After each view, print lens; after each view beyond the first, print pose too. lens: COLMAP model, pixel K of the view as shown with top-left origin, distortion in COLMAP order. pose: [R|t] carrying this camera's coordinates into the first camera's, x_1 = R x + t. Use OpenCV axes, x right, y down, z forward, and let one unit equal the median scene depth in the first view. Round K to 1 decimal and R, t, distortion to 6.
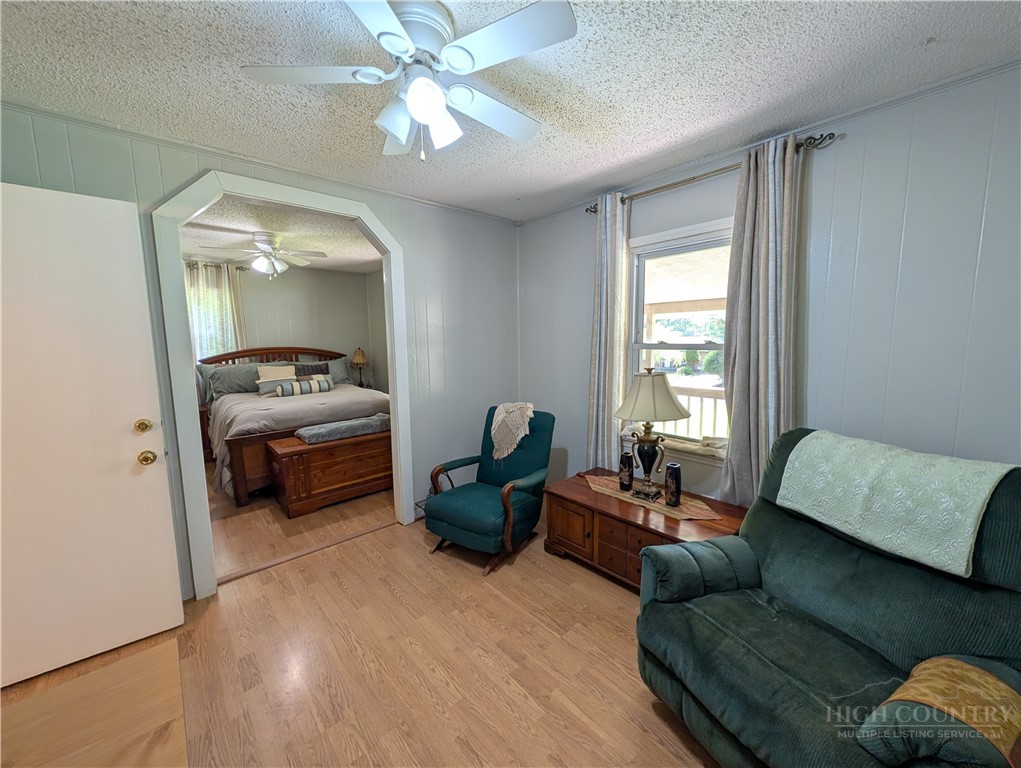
lens RADIAL K [[394.1, 0, 506.4], [0, 394.1, 388.3], [0, 0, 1]] dist [0.000676, 0.000651]
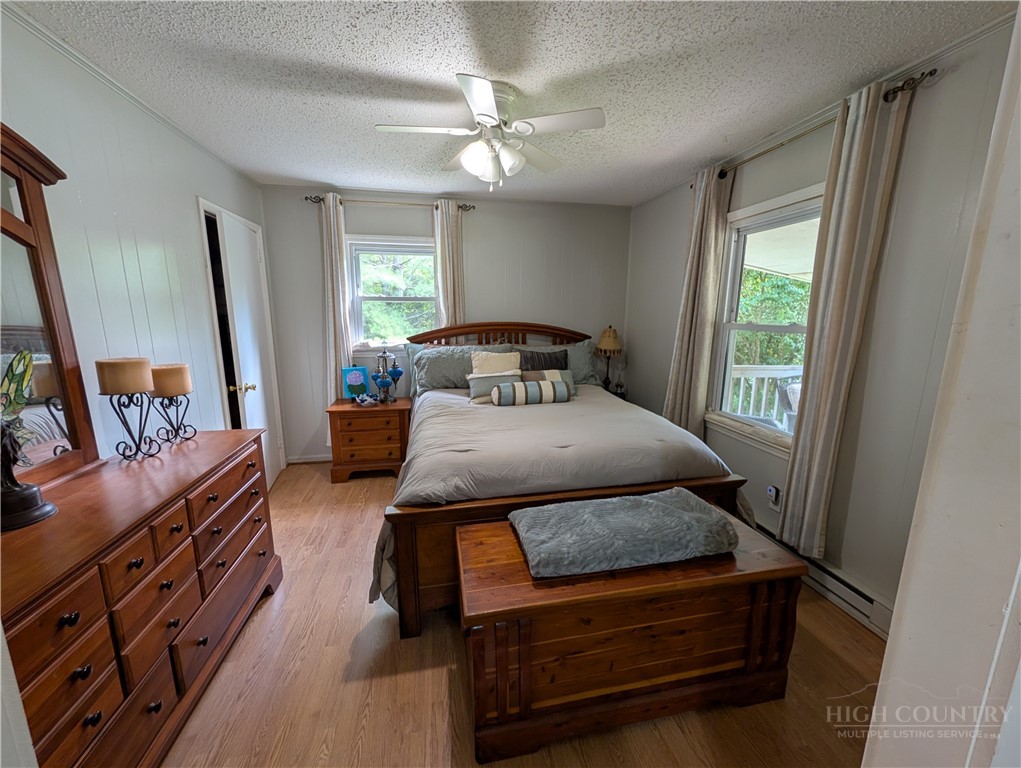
lens RADIAL K [[394.1, 0, 508.0], [0, 394.1, 384.7], [0, 0, 1]] dist [0.000676, 0.000651]
pose [[0.864538, 0.107596, -0.490915, -0.250321], [-0.077356, 0.993662, 0.081556, -0.060796], [0.496579, -0.032533, 0.867382, 0.461901]]
